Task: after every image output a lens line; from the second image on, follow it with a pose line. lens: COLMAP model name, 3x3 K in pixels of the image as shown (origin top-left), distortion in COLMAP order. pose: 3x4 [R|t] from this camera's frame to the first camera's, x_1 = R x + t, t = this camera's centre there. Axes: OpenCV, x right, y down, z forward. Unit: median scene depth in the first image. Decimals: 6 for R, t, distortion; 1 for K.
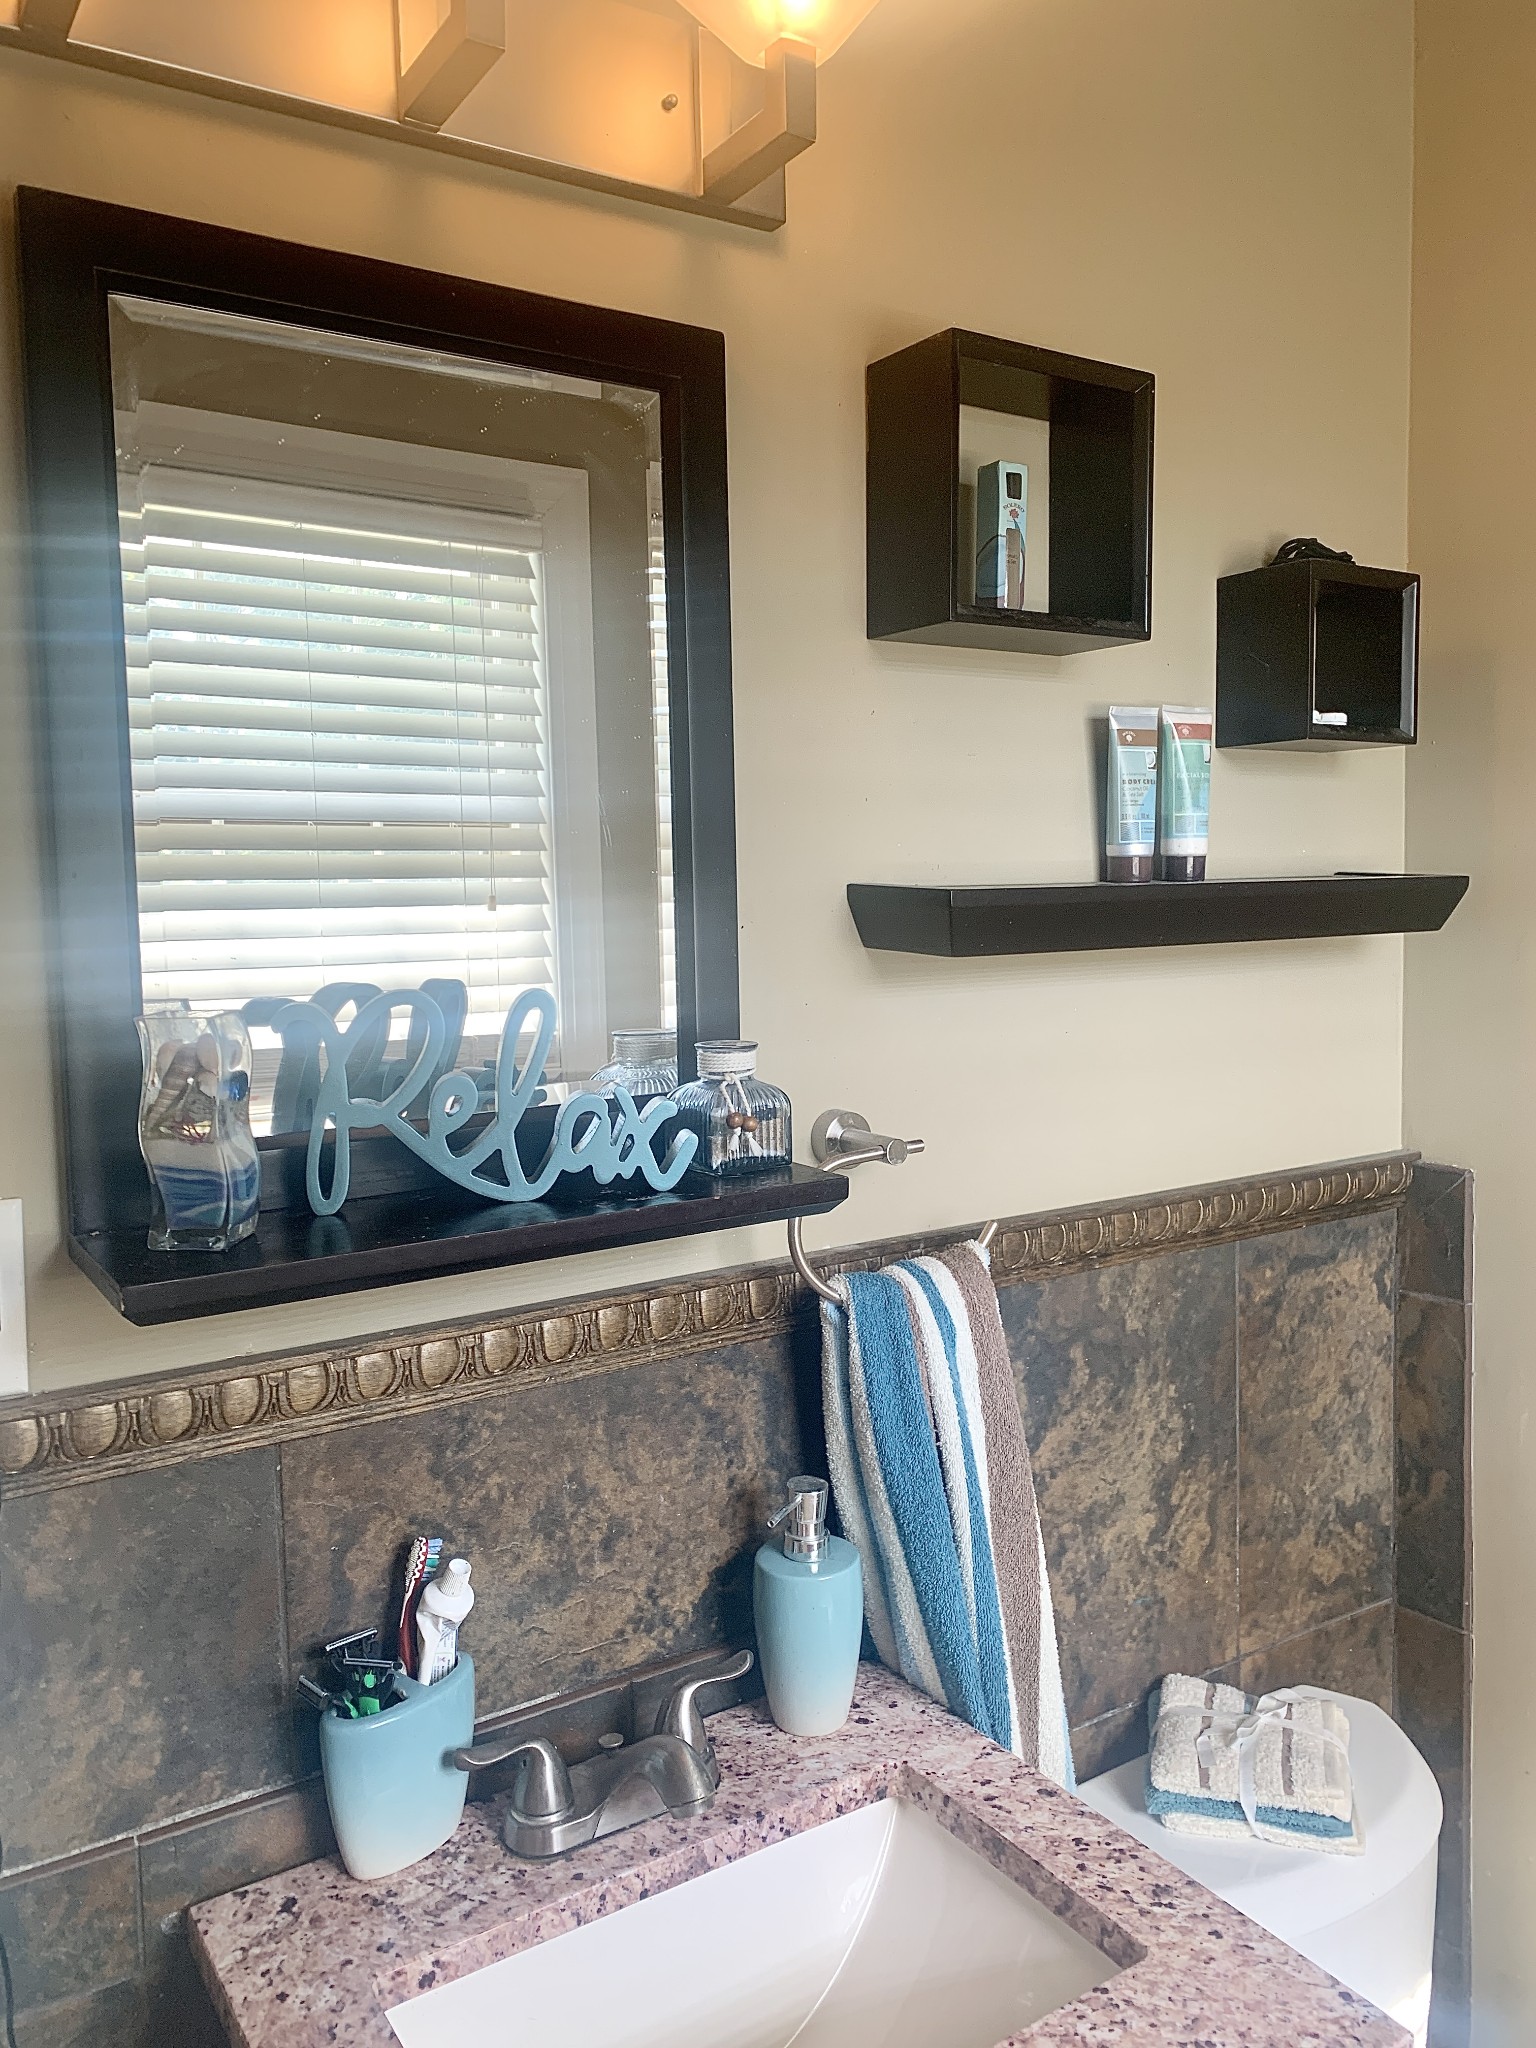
lens RADIAL K [[1542.8, 0, 768.0], [0, 1542.8, 1024.0], [0, 0, 1]] dist [0.017447, -0.031659]
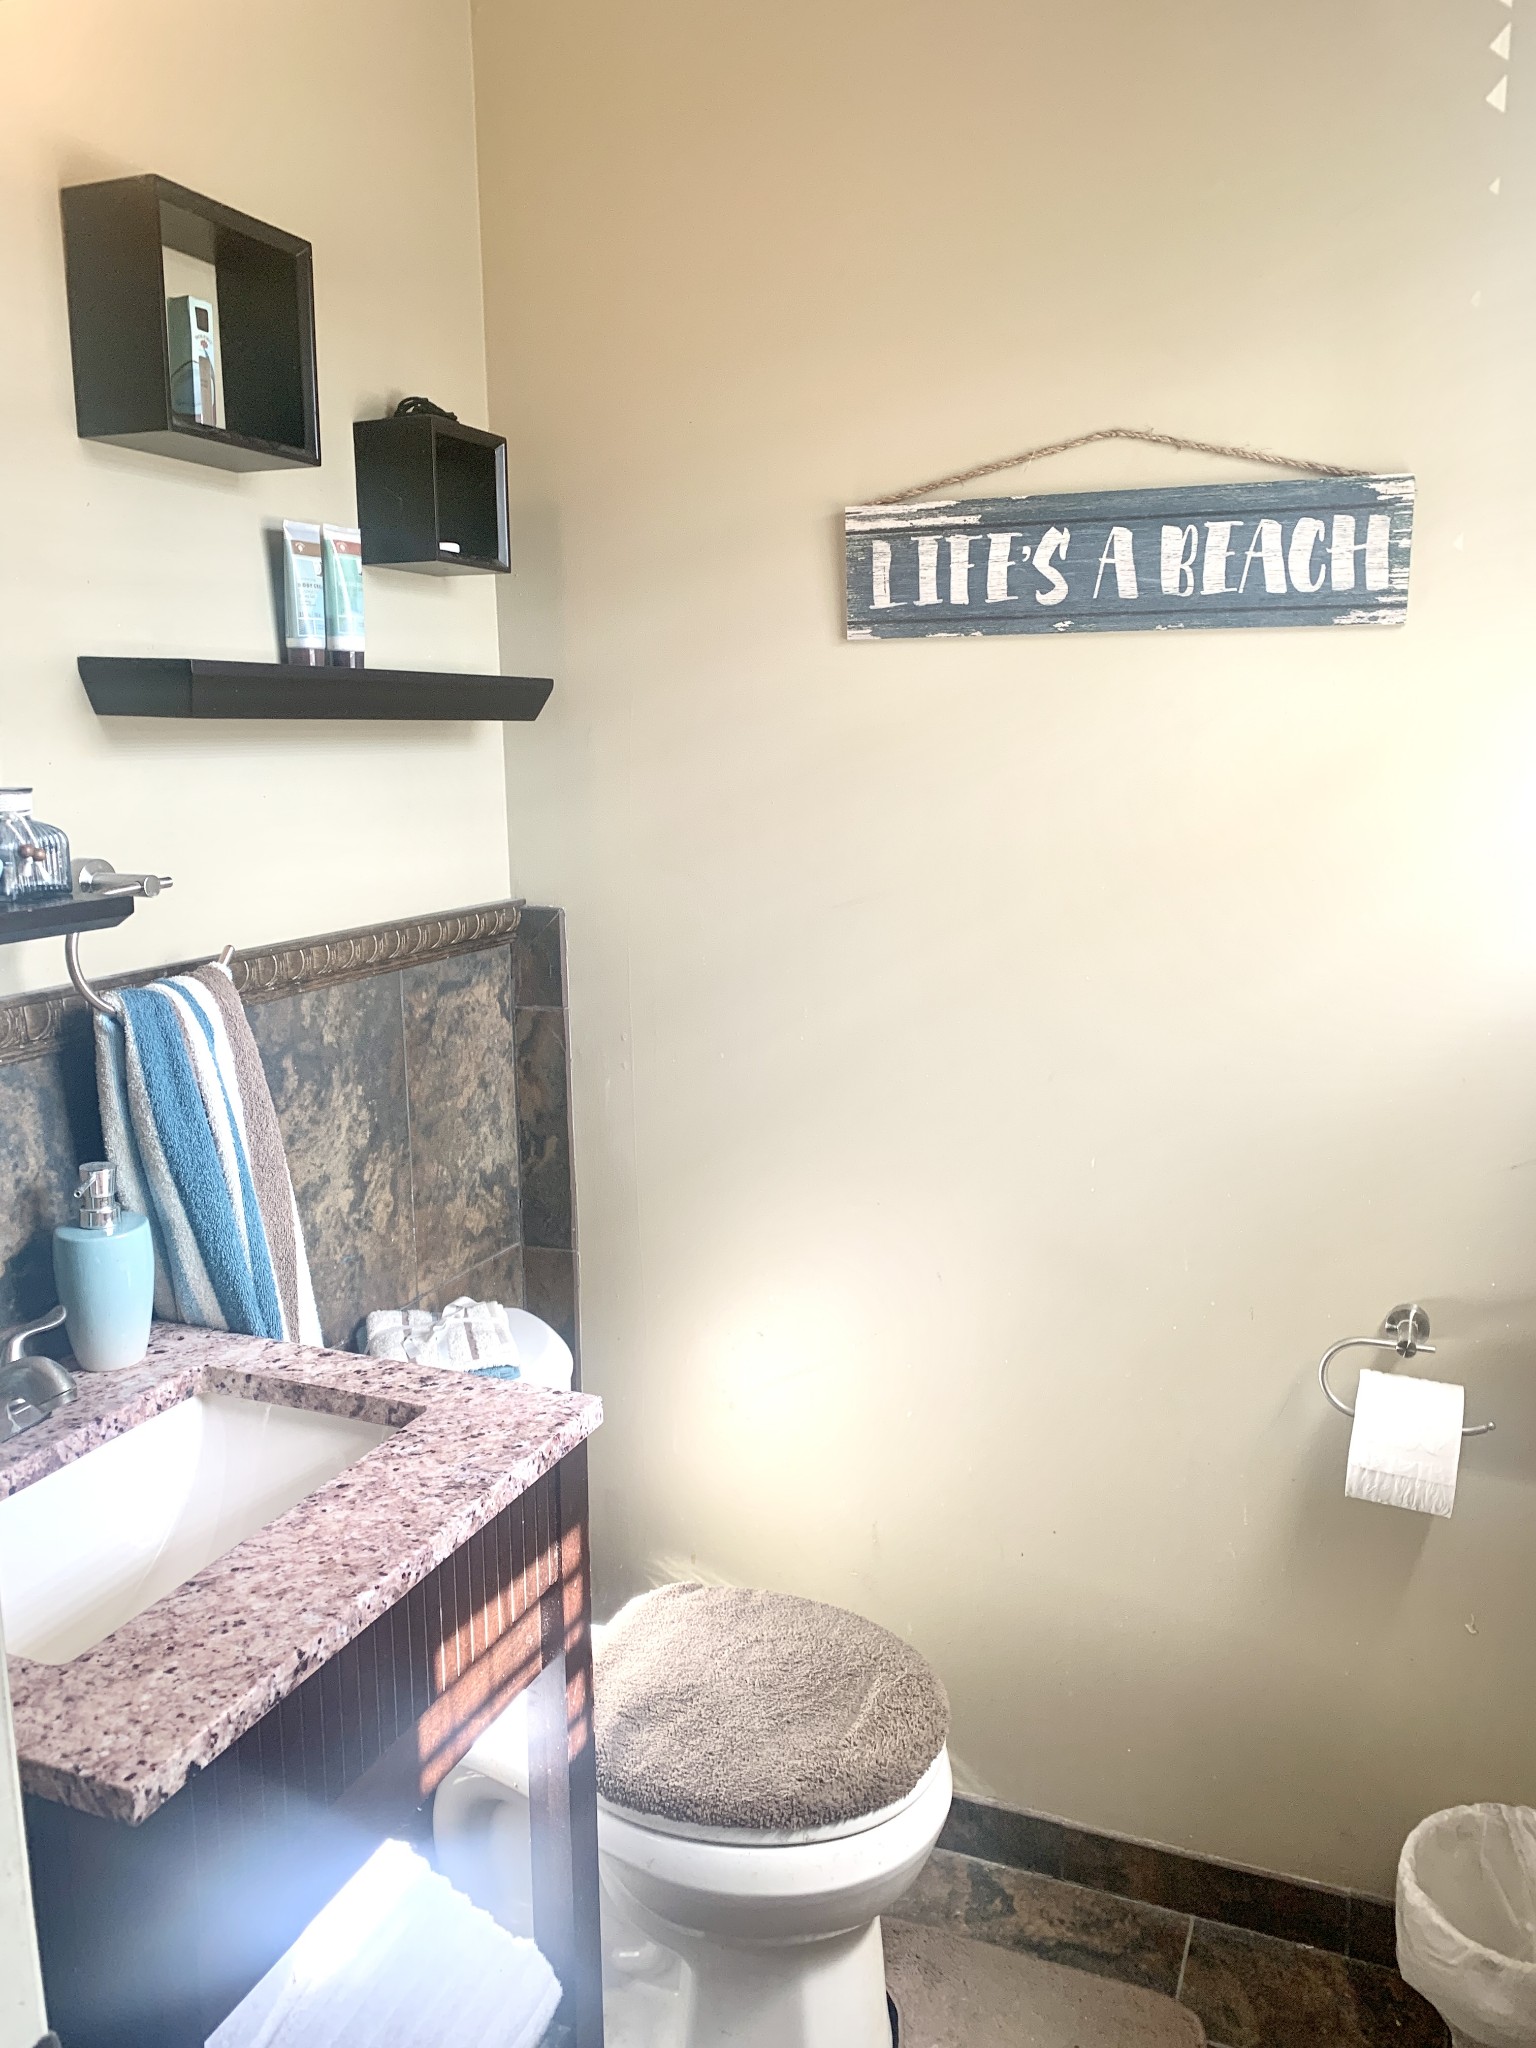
lens RADIAL K [[1542.8, 0, 768.0], [0, 1542.8, 1024.0], [0, 0, 1]] dist [0.017447, -0.031659]
pose [[0.821957, -0.087883, 0.562729, -0.172791], [0.031605, 0.993539, 0.109000, 0.061616], [-0.568673, -0.071808, 0.819424, -0.214084]]
